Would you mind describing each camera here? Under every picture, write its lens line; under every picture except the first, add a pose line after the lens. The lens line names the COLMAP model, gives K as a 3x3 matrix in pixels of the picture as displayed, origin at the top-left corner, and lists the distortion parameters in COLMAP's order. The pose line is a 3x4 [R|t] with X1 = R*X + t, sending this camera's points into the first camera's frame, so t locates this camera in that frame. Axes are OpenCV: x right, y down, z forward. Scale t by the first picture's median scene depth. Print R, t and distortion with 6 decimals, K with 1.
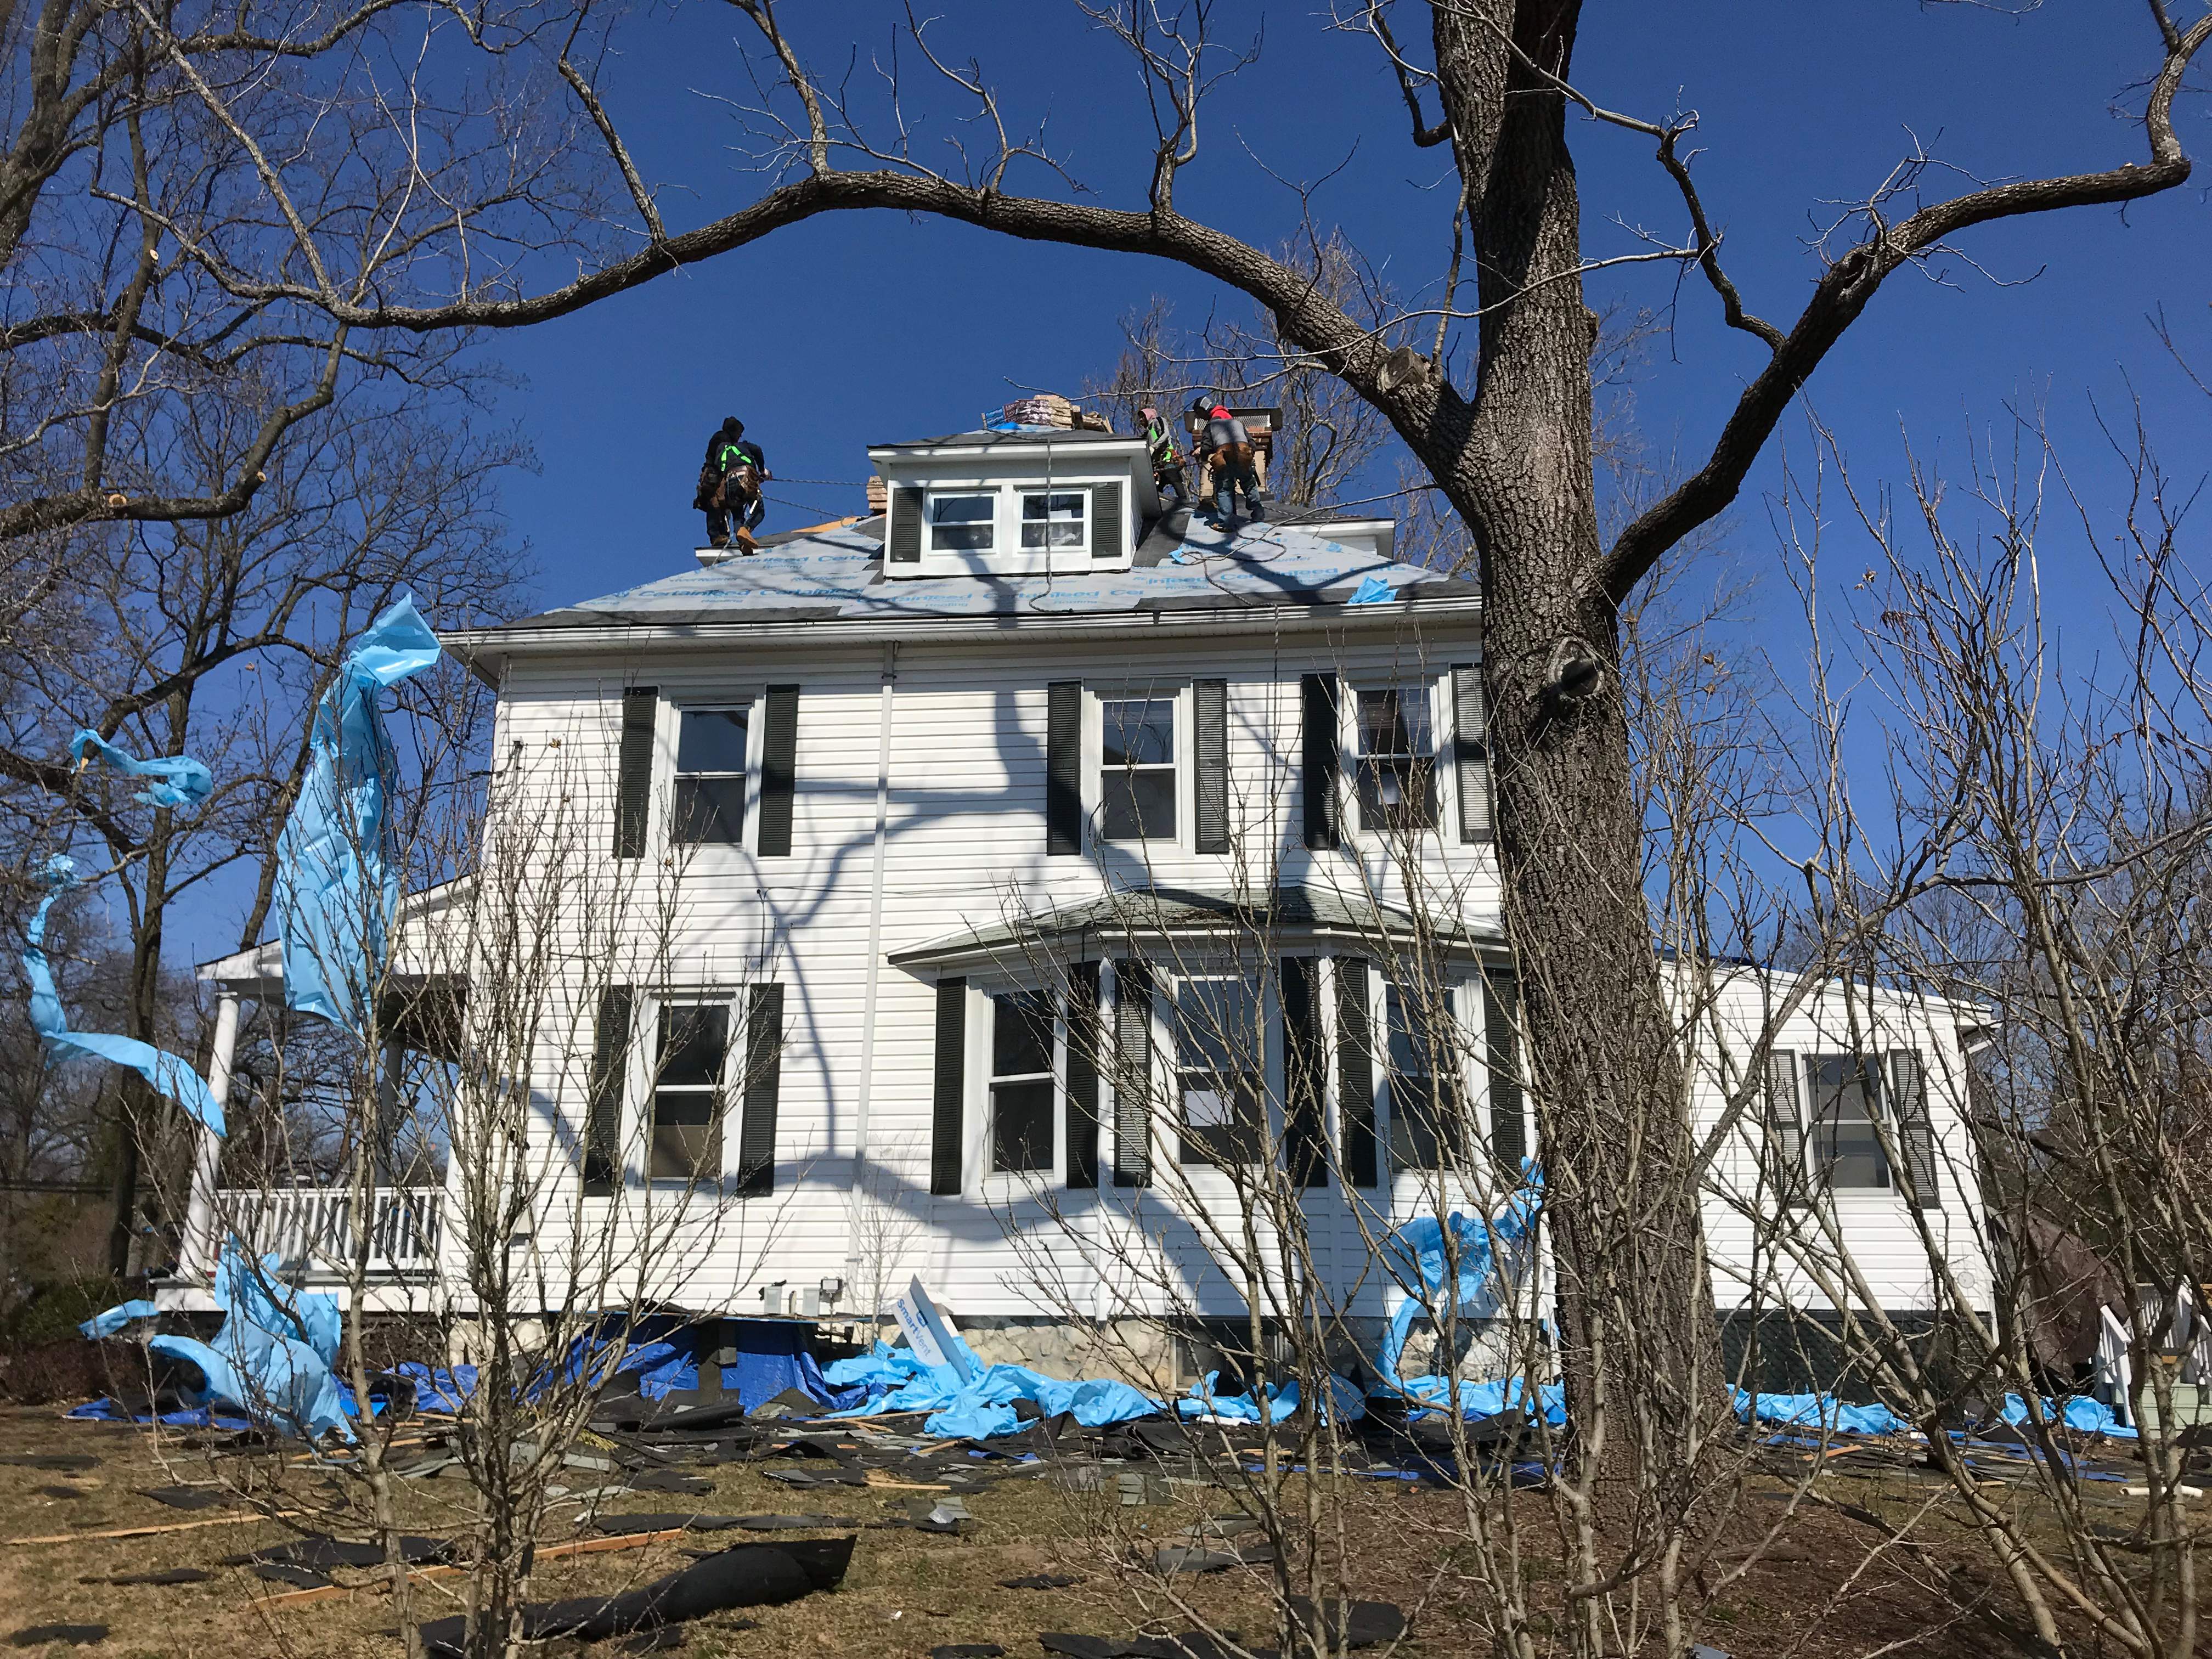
lens RADIAL K [[1793.7, 0, 1101.2], [0, 1793.7, 825.4], [0, 0, 1]] dist [0.039580, -0.062100]
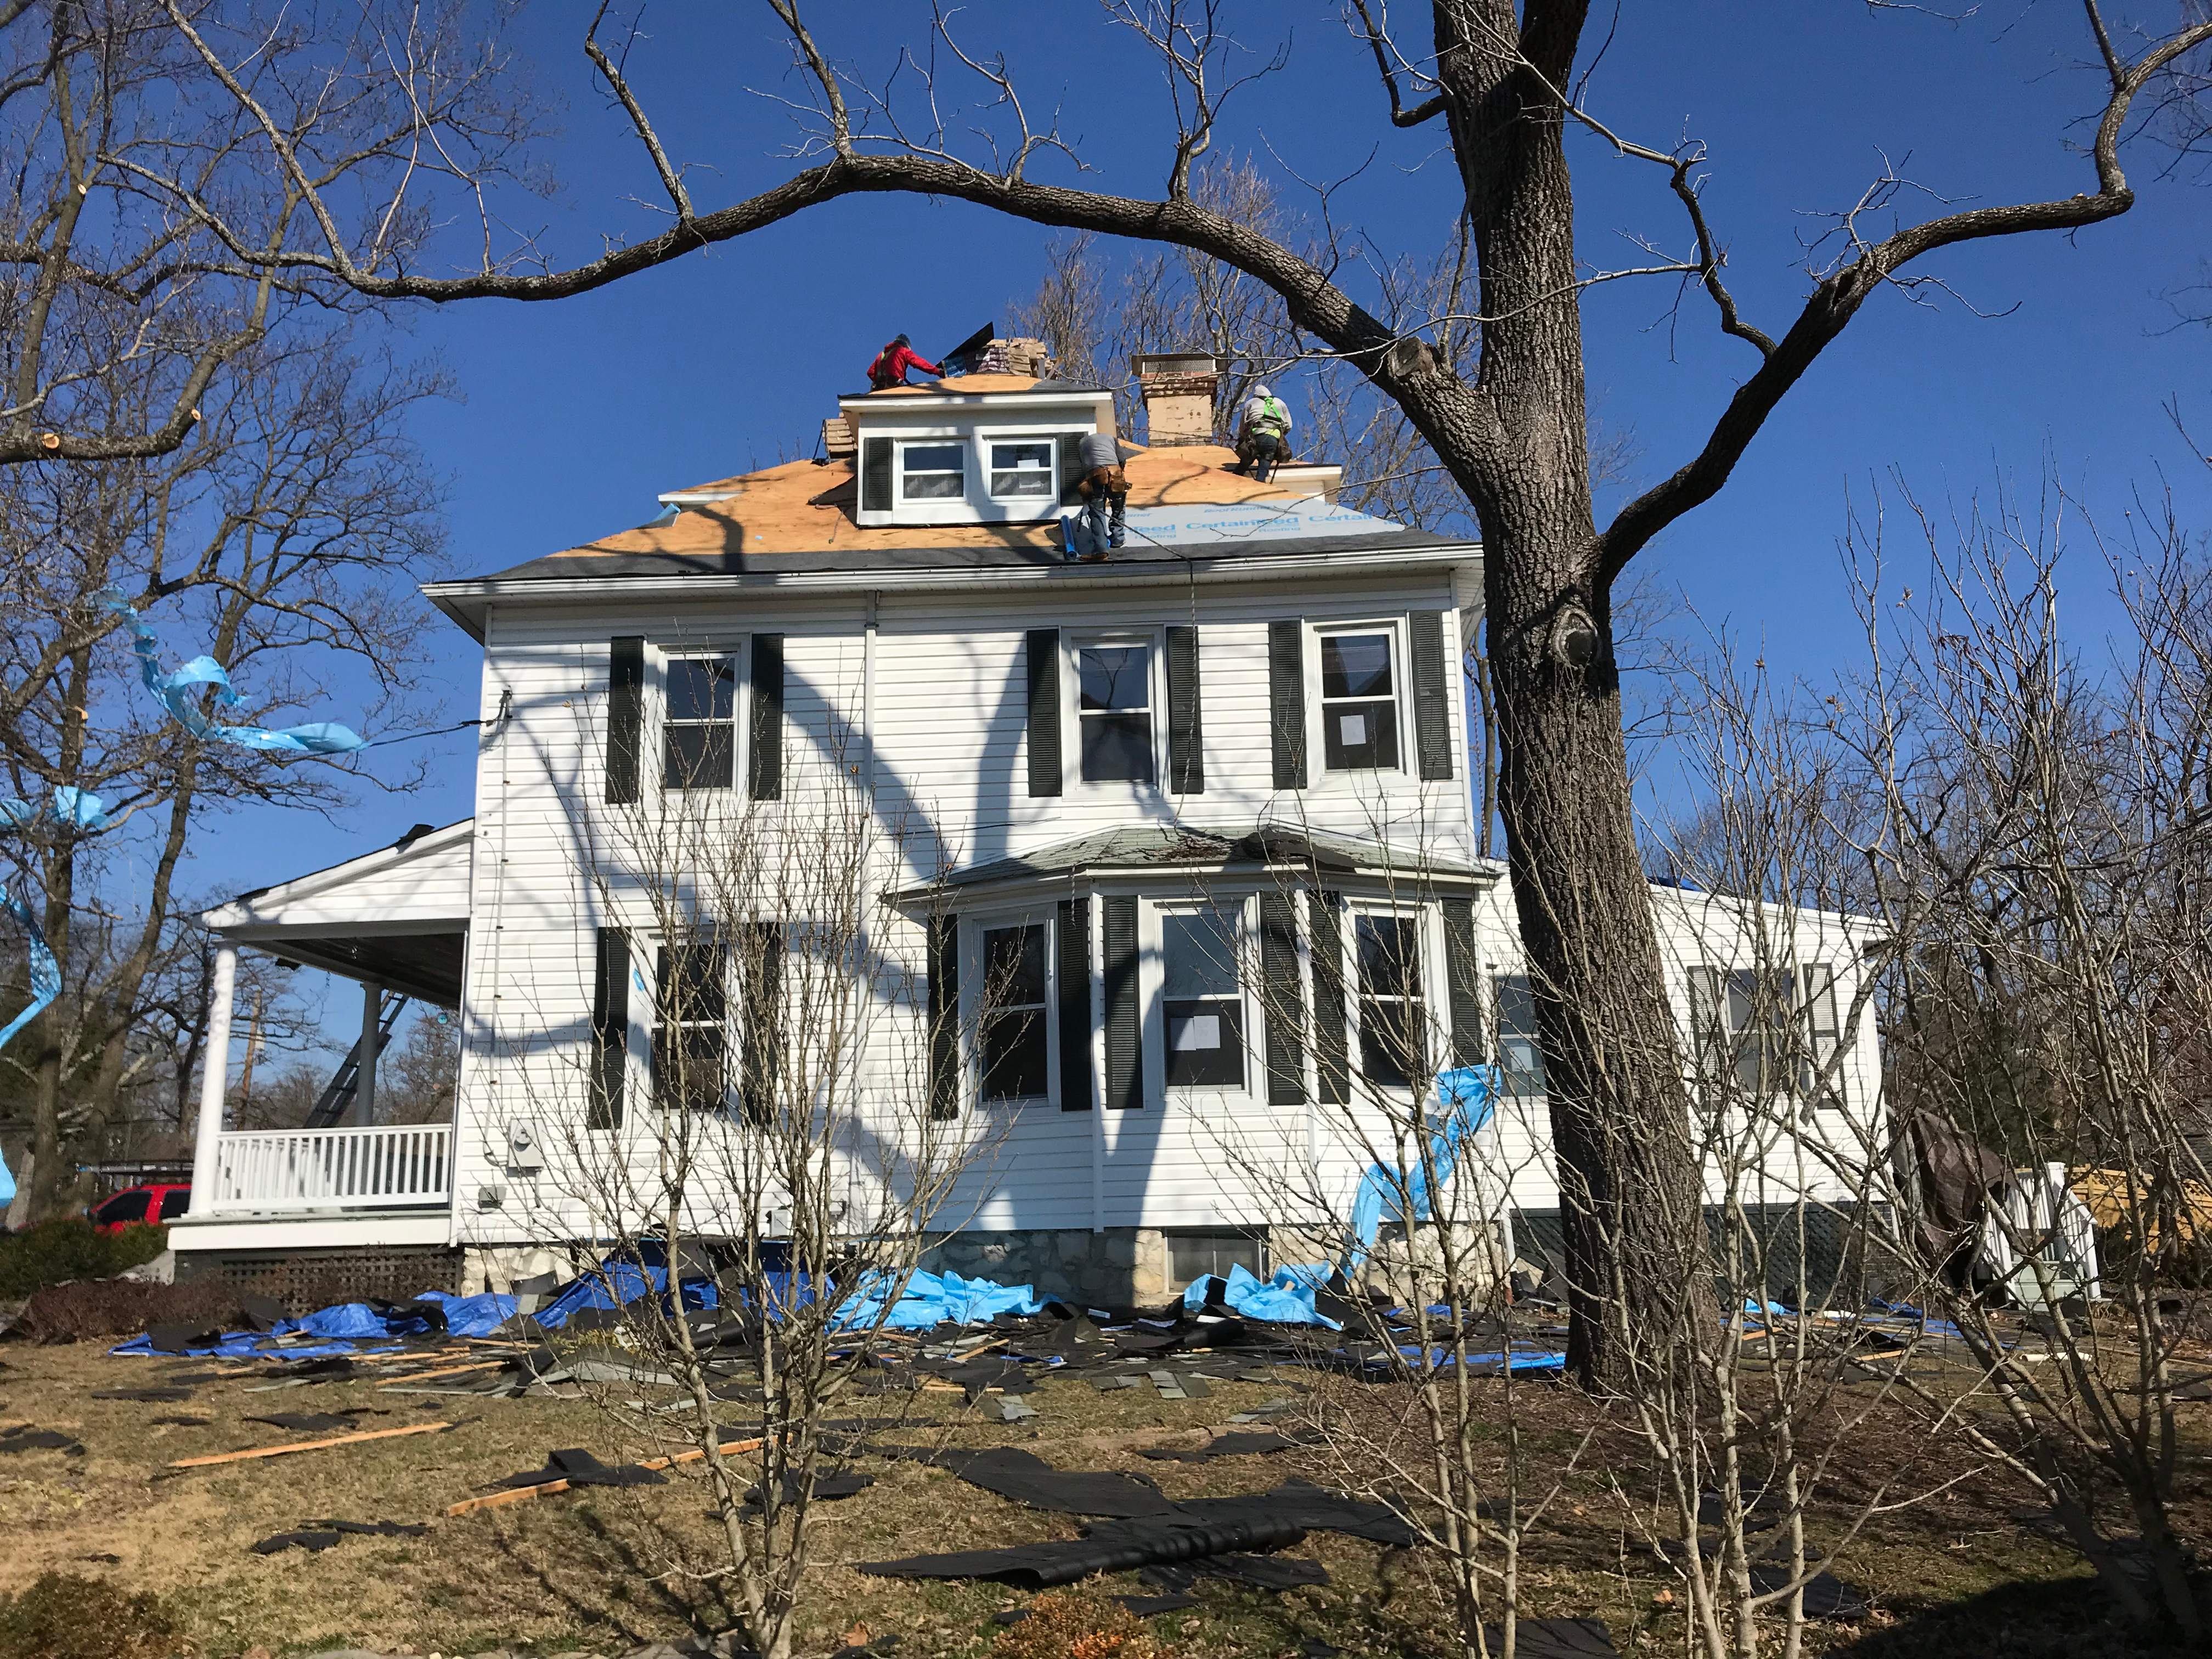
lens RADIAL K [[1793.7, 0, 1101.2], [0, 1793.7, 825.4], [0, 0, 1]] dist [0.039580, -0.062100]
pose [[0.997783, -0.014390, 0.064977, -0.058555], [0.011228, 0.998747, 0.048764, -0.017325], [-0.065597, -0.047926, 0.996695, -0.049827]]
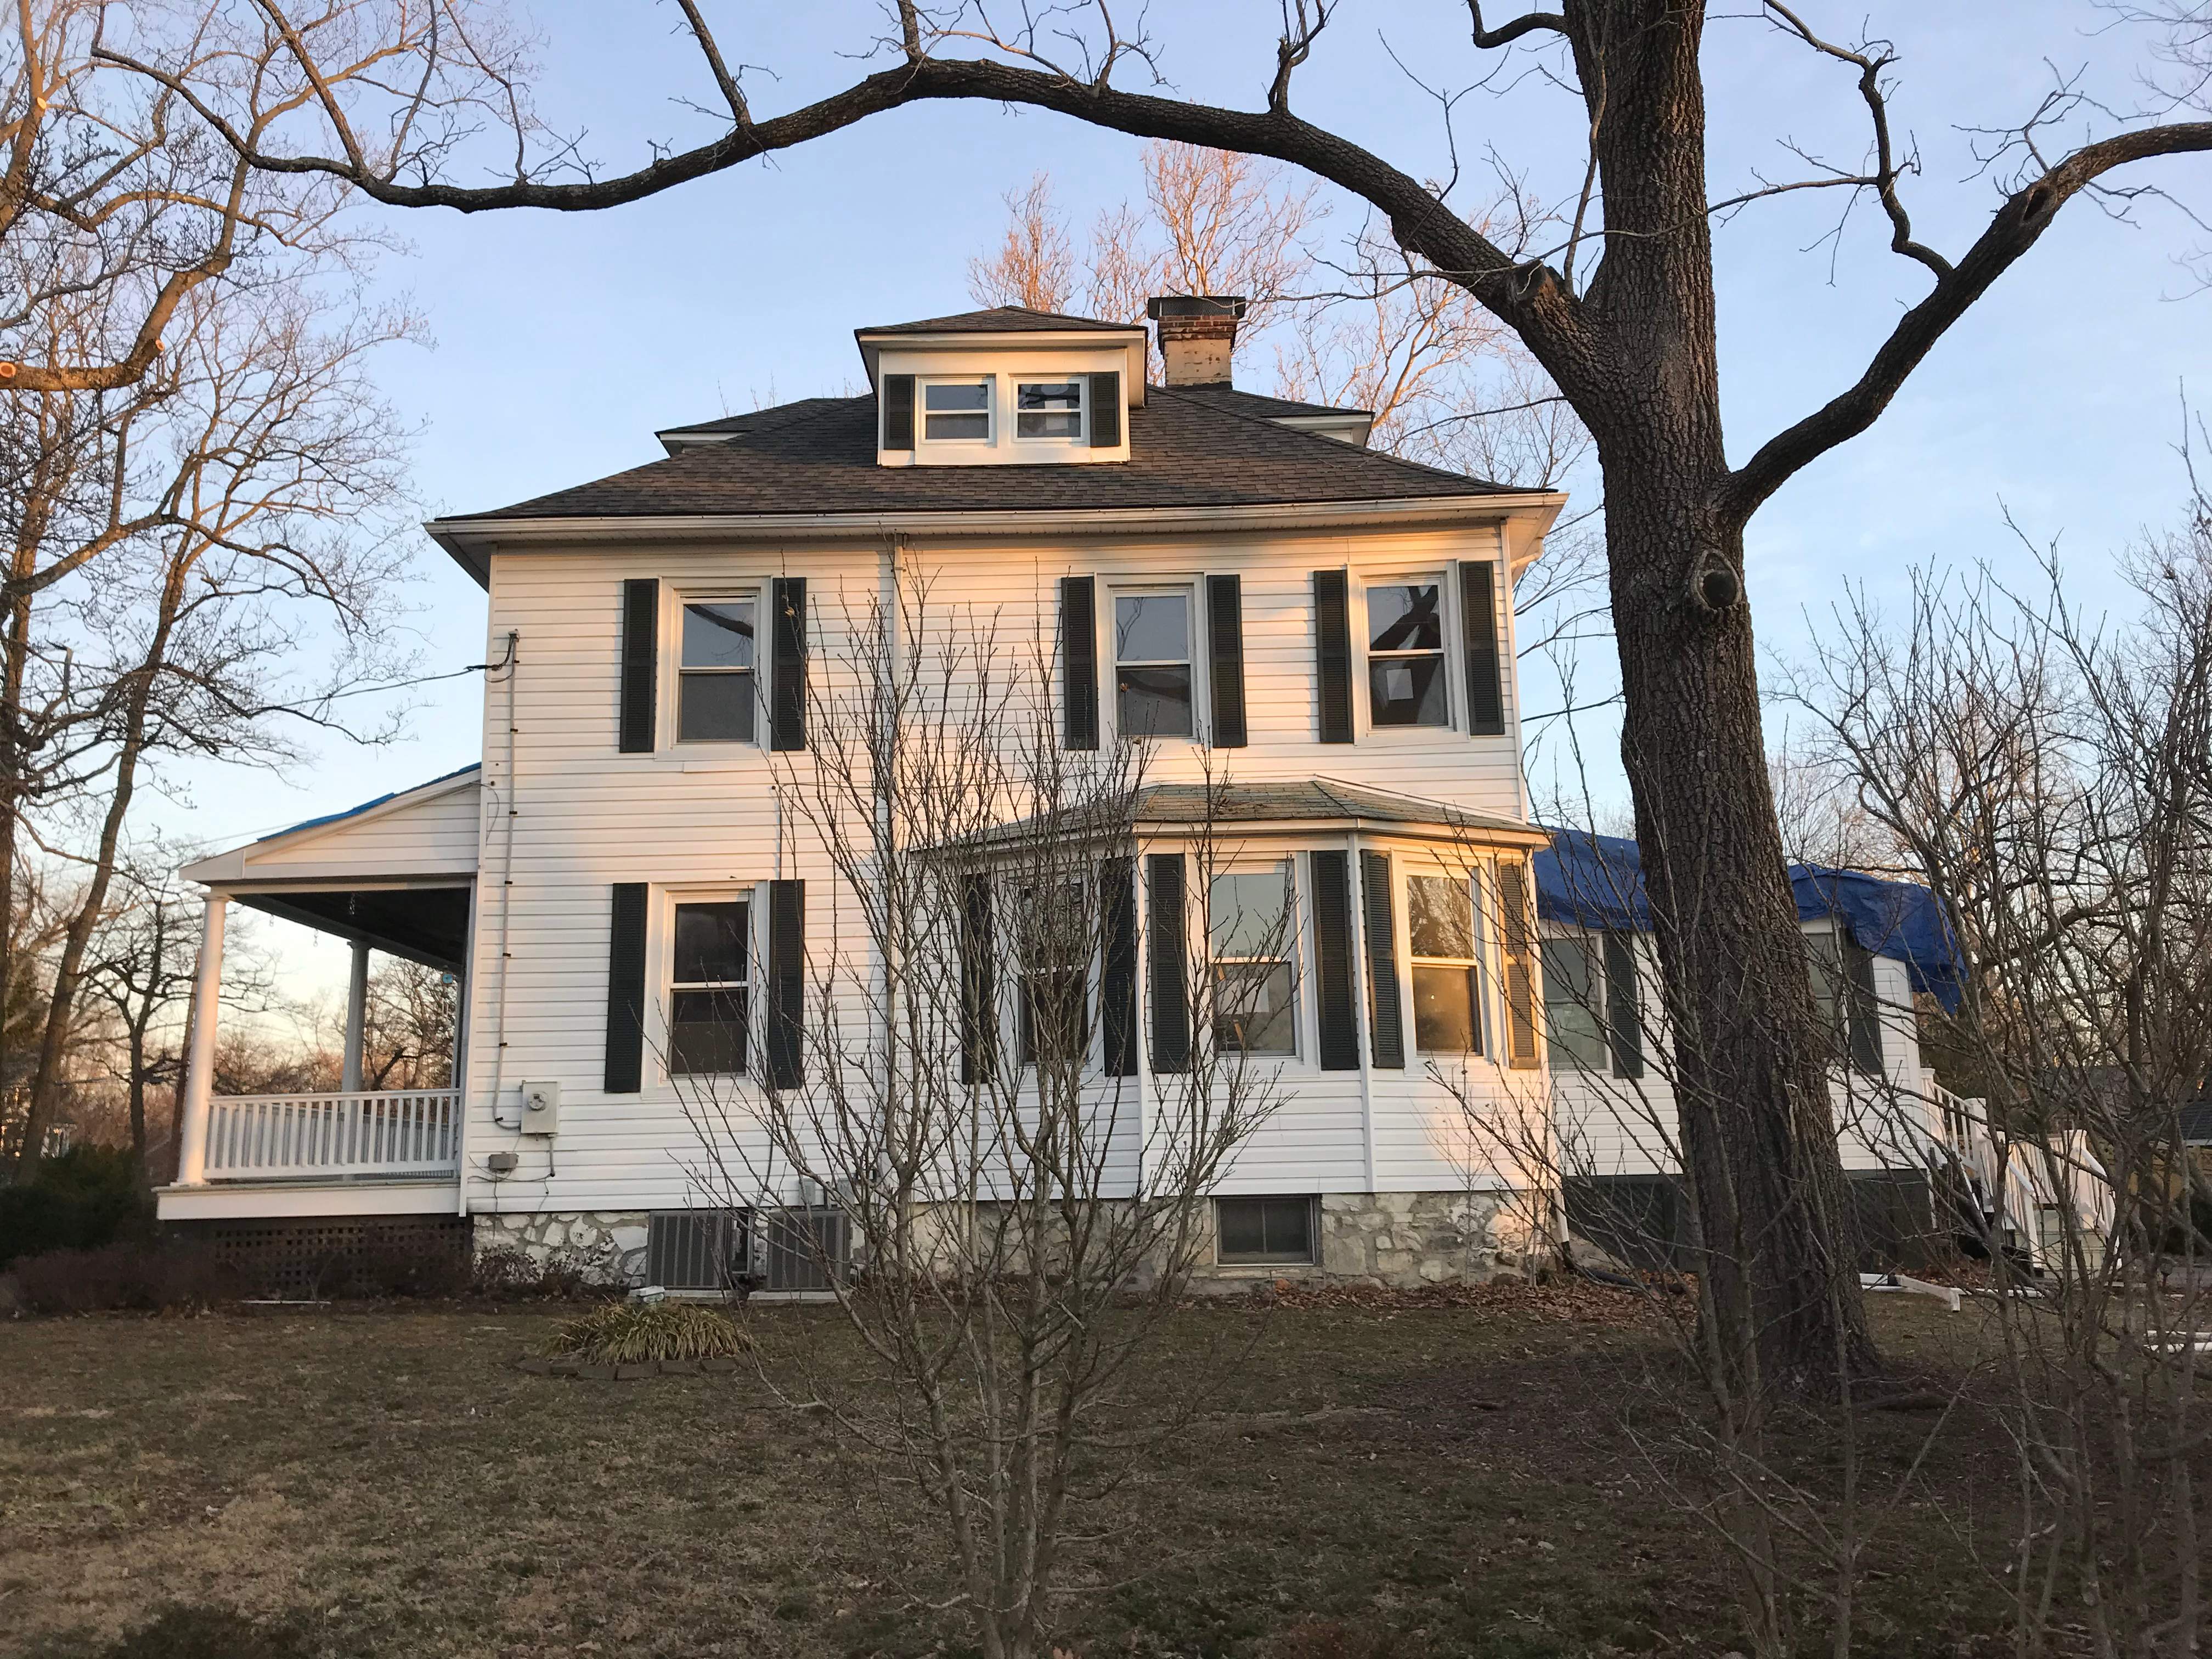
lens RADIAL K [[1796.0, 0, 1106.0], [0, 1796.0, 829.5], [0, 0, 1]] dist [0.002807, 0.008405]
pose [[0.994873, -0.007978, 0.100813, -0.111949], [0.000927, 0.997561, 0.069787, -0.009285], [-0.101124, -0.069336, 0.992455, -0.004481]]
